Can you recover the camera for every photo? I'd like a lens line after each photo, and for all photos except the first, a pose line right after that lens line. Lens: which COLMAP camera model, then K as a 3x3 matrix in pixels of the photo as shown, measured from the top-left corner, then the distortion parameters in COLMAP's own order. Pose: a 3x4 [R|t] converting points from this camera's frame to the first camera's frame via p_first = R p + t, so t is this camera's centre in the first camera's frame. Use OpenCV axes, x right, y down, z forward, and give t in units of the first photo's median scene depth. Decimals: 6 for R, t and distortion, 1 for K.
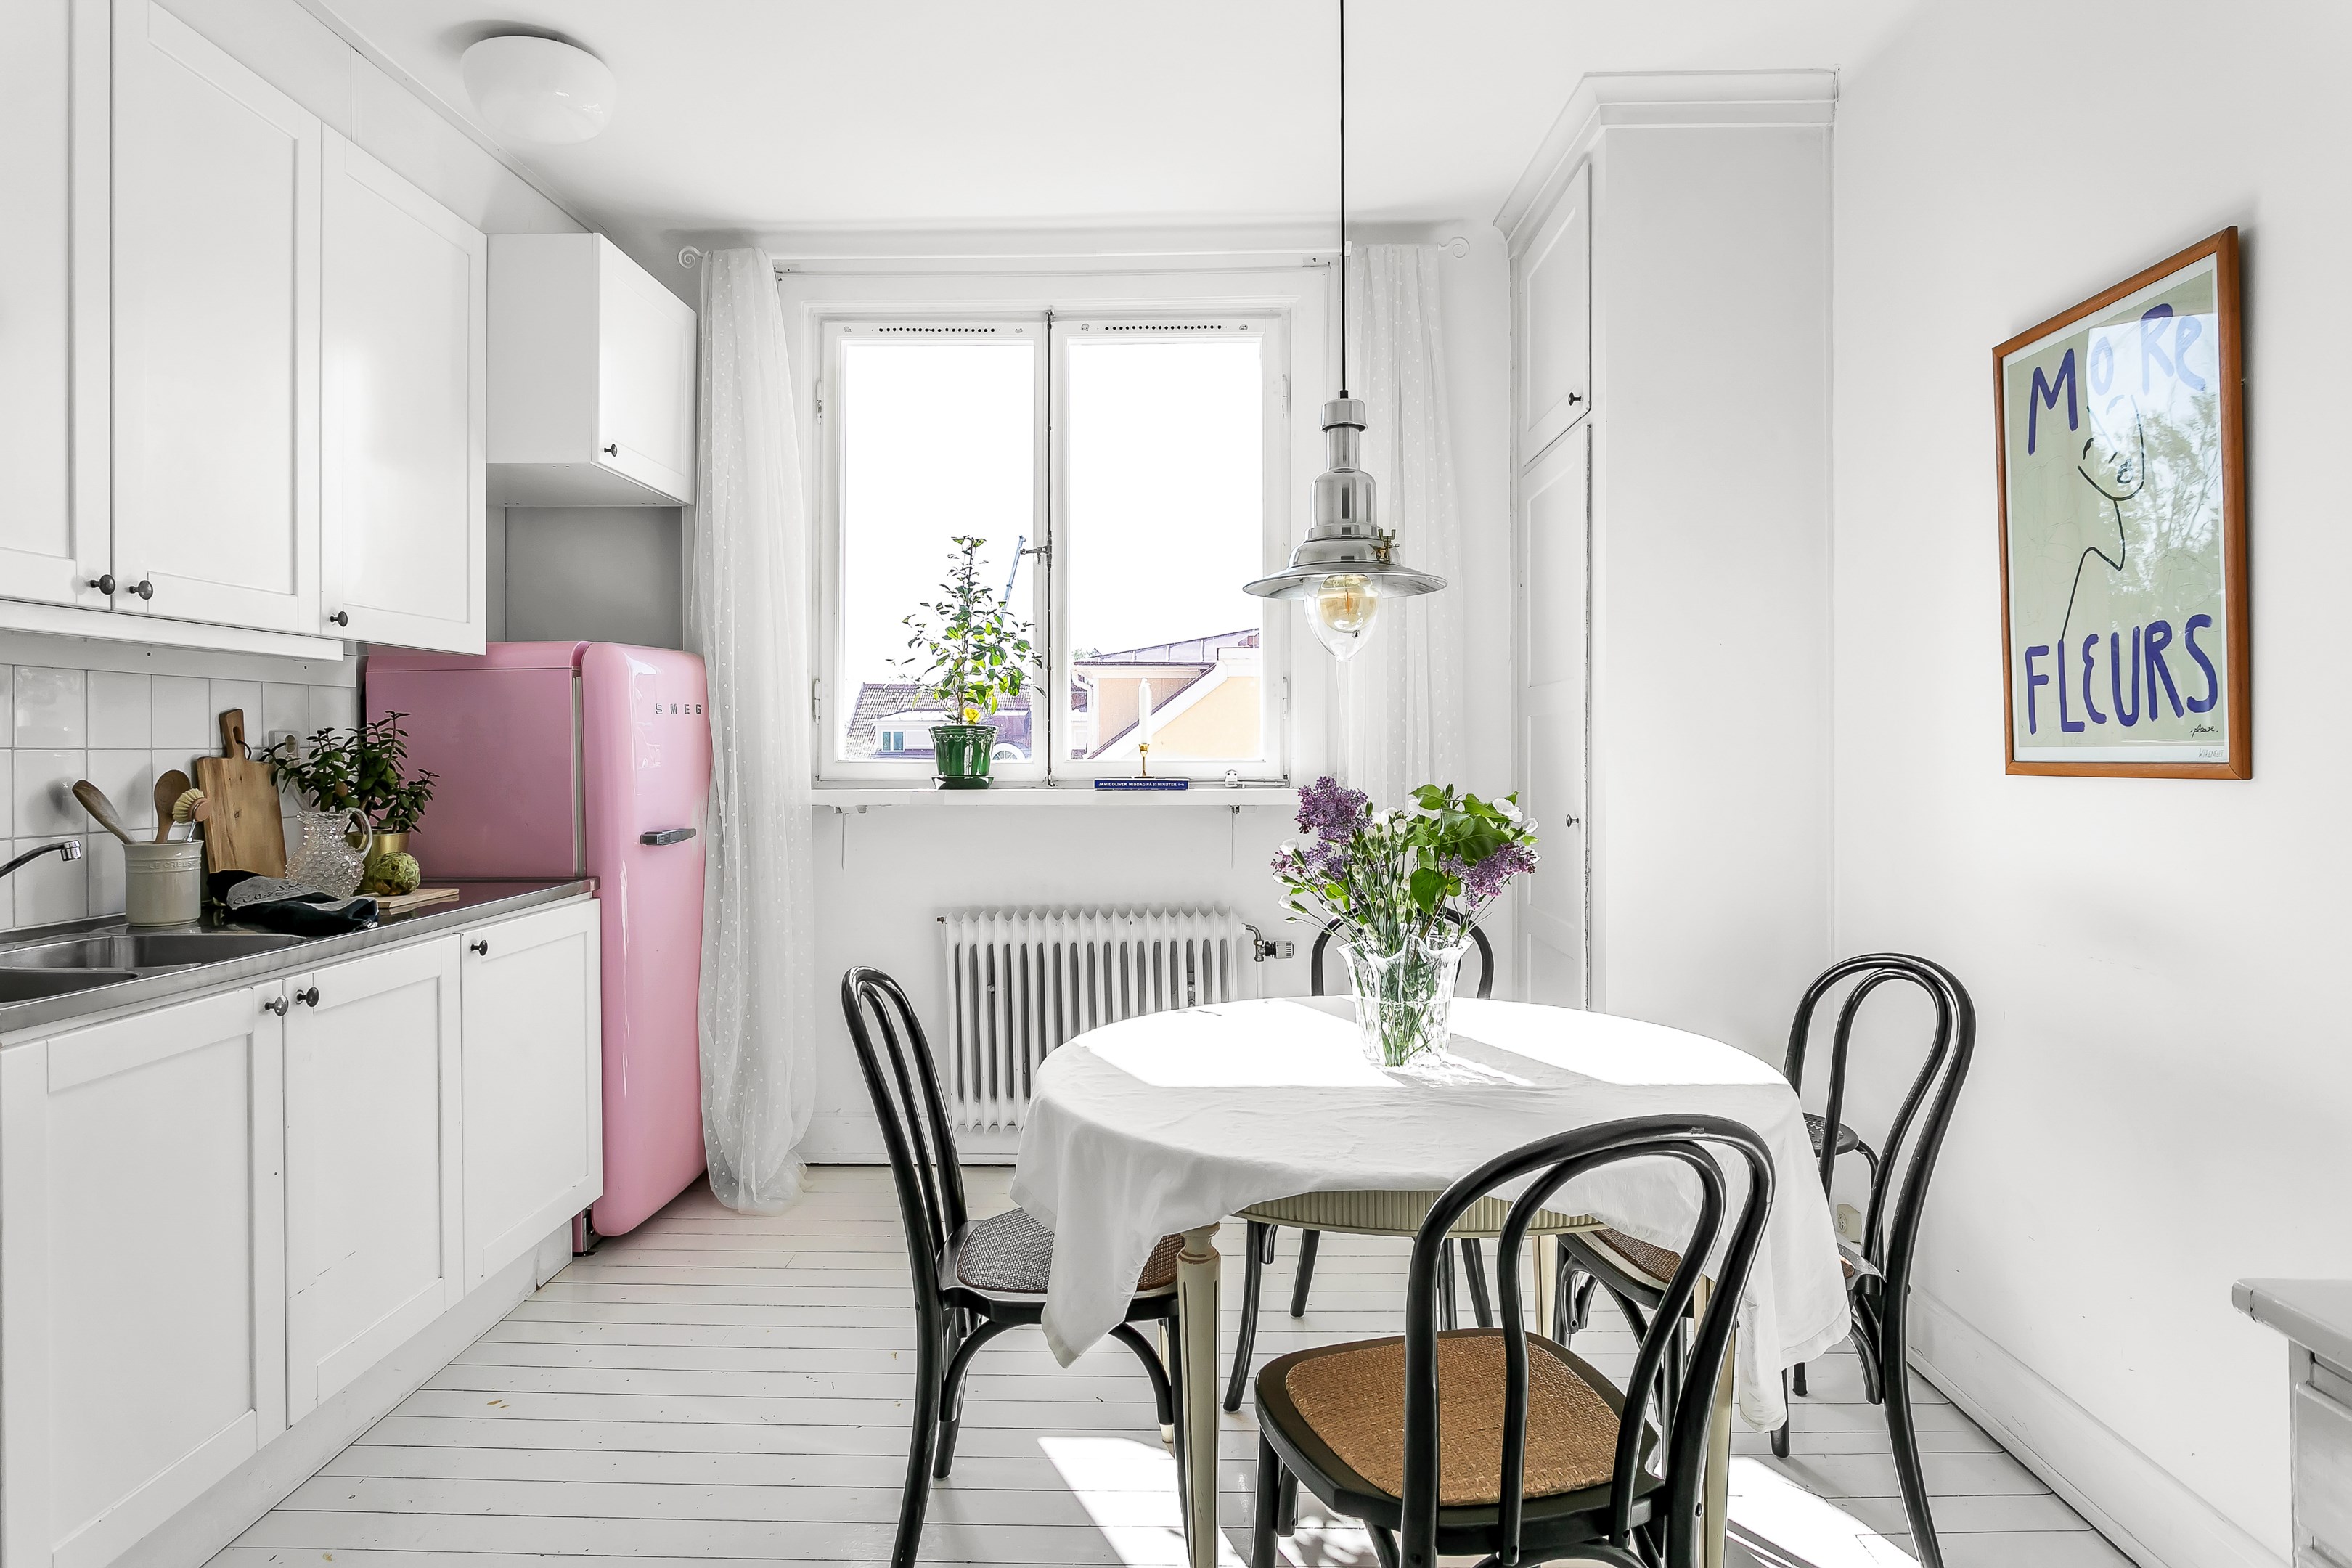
lens RADIAL K [[1341.1, 0, 1182.6], [0, 1341.1, 769.5], [0, 0, 1]] dist [-0.002851, 0.010468]
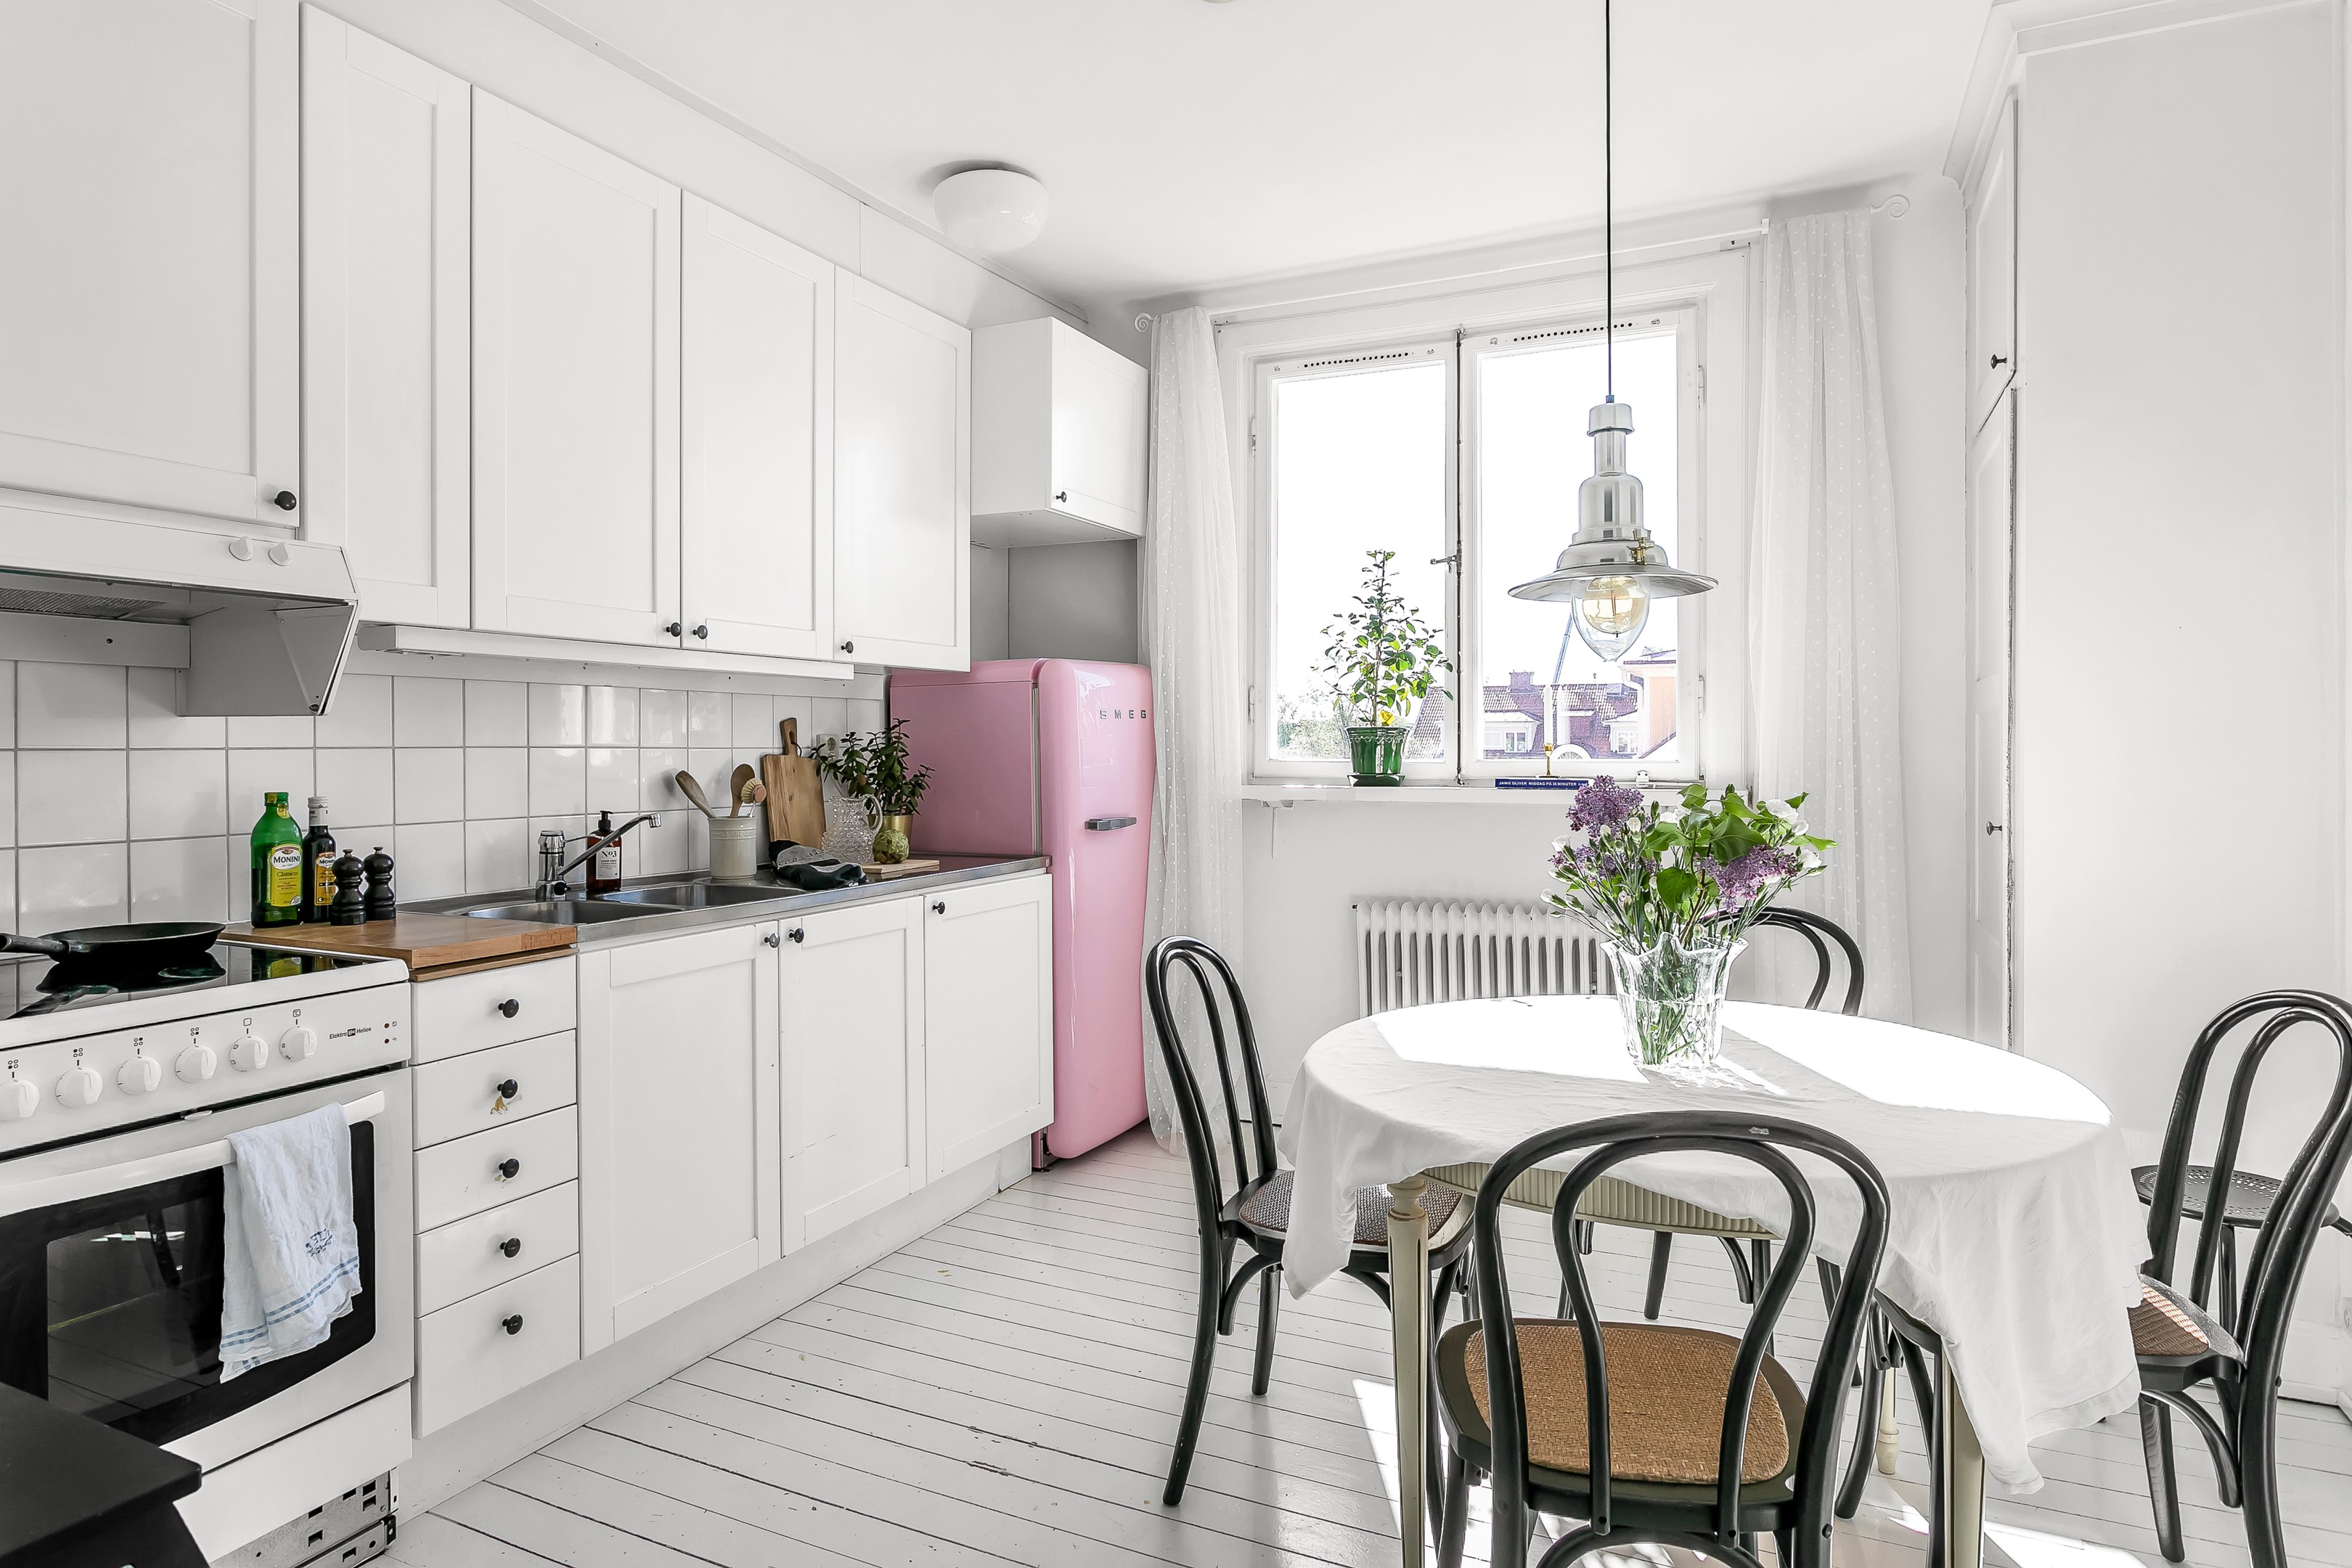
lens RADIAL K [[1285.3, 0, 1173.5], [0, 1285.3, 775.1], [0, 0, 1]] dist [0.003324, 0.002407]
pose [[0.922358, 0.008593, -0.386240, 0.126271], [-0.006675, 0.999958, 0.006307, 0.000520], [0.386278, -0.003239, 0.922377, -0.017413]]
